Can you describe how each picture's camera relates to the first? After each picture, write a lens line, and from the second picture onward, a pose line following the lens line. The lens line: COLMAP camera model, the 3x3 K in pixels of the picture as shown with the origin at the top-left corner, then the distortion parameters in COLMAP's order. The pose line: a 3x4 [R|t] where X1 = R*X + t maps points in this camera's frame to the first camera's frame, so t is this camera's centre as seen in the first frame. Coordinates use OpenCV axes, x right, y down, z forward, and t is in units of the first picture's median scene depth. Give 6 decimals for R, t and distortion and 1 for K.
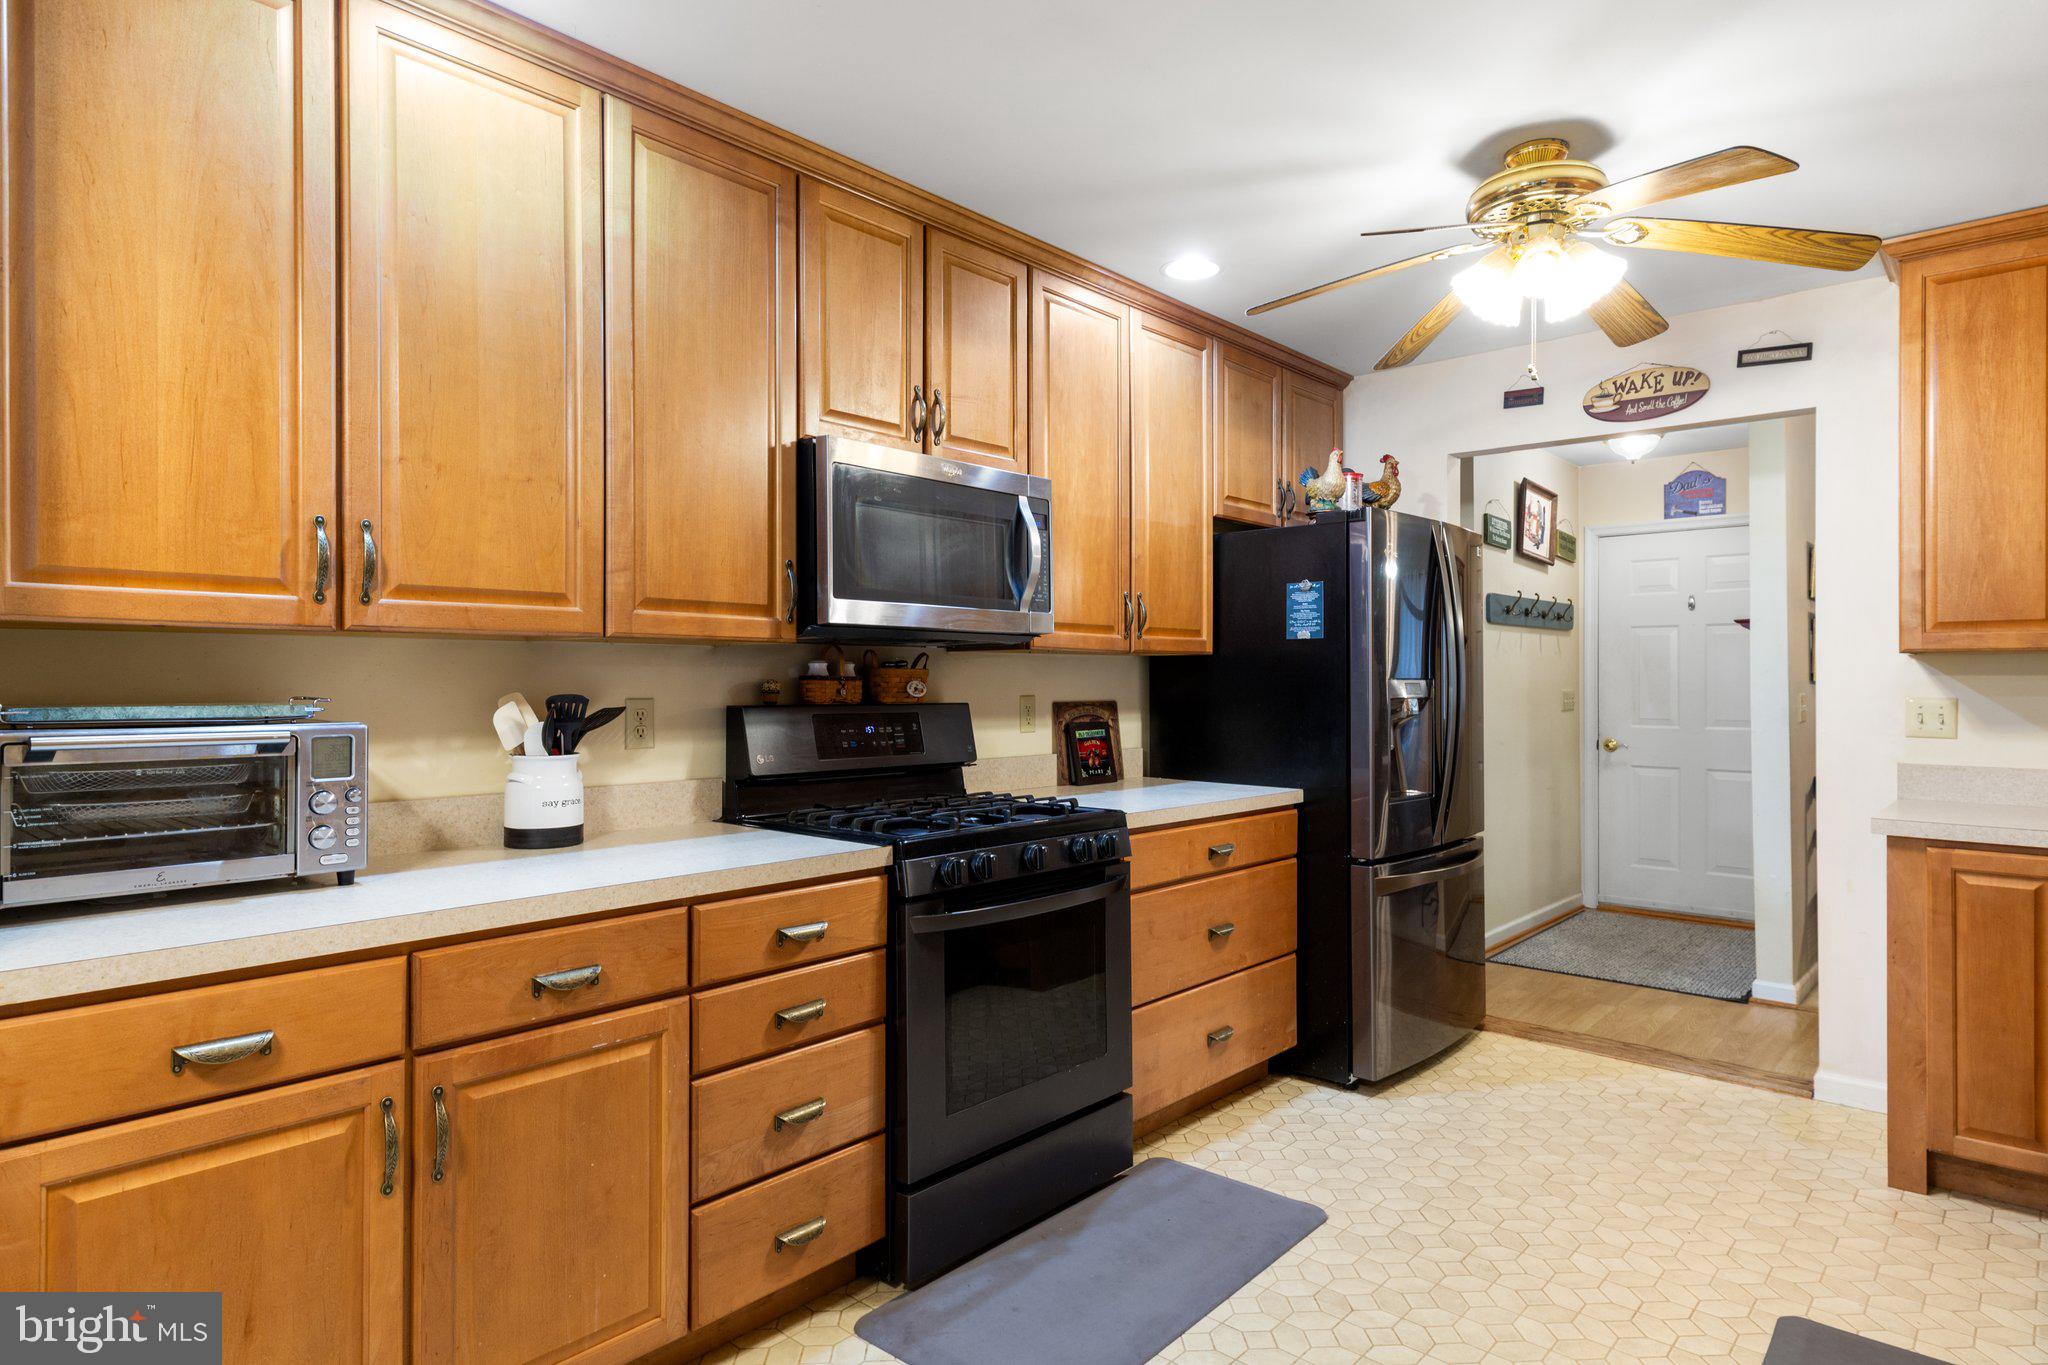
lens RADIAL K [[1135.4, 0, 1021.1], [0, 1135.4, 686.0], [0, 0, 1]] dist [0.002171, 0.002183]
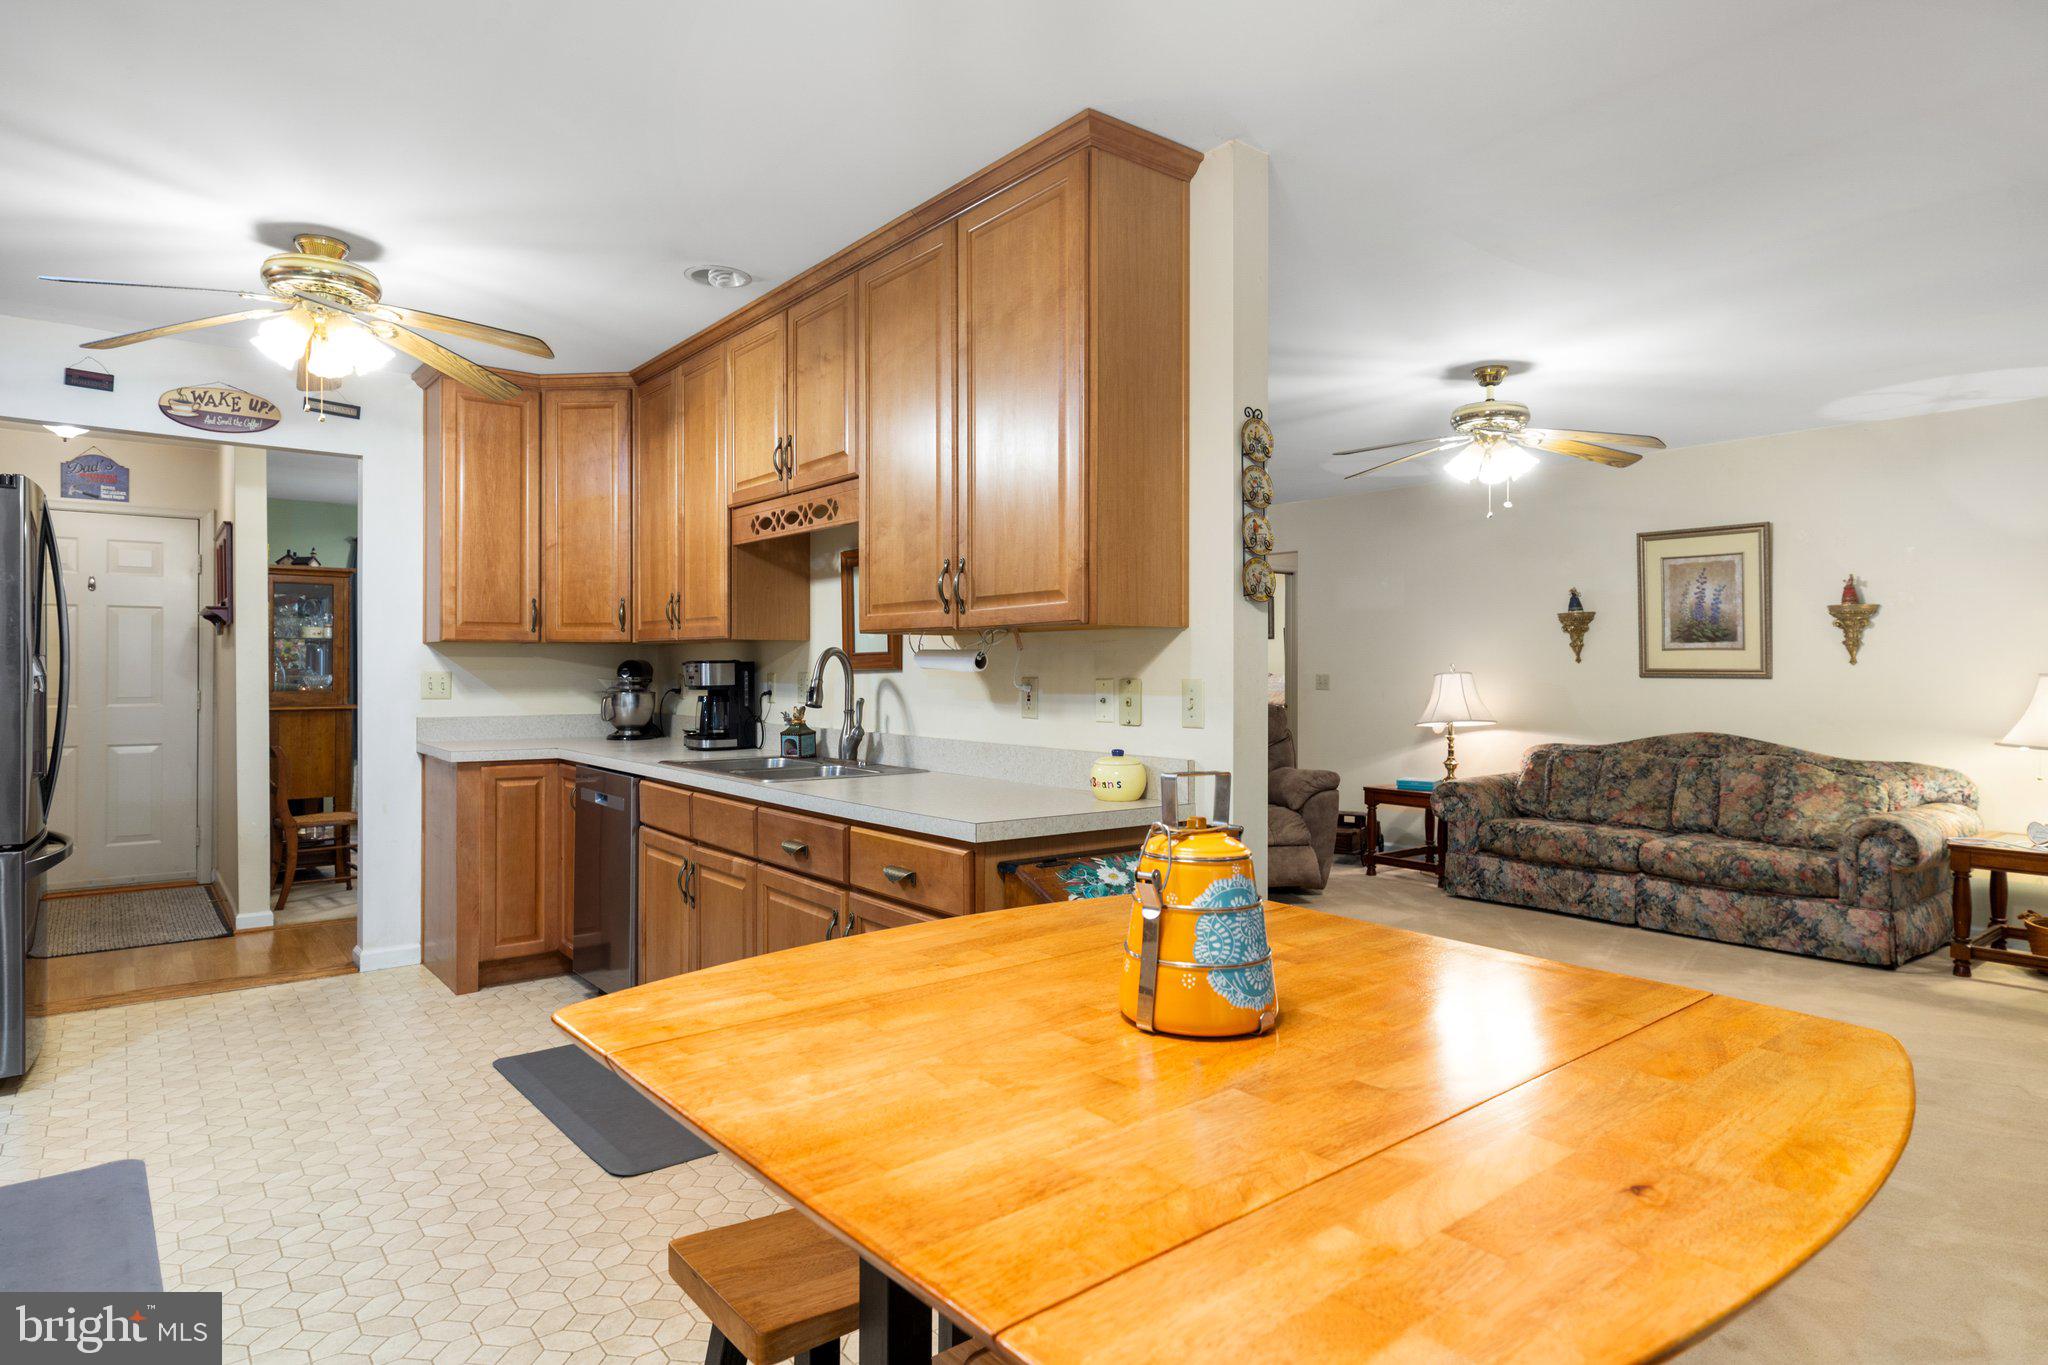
lens RADIAL K [[1135.4, 0, 1006.2], [0, 1135.4, 678.8], [0, 0, 1]] dist [0.002171, 0.002183]
pose [[0.184461, -0.010556, 0.982783, -0.527918], [0.001455, 0.999944, 0.010467, 0.005445], [-0.982839, -0.000501, 0.184466, 0.008242]]
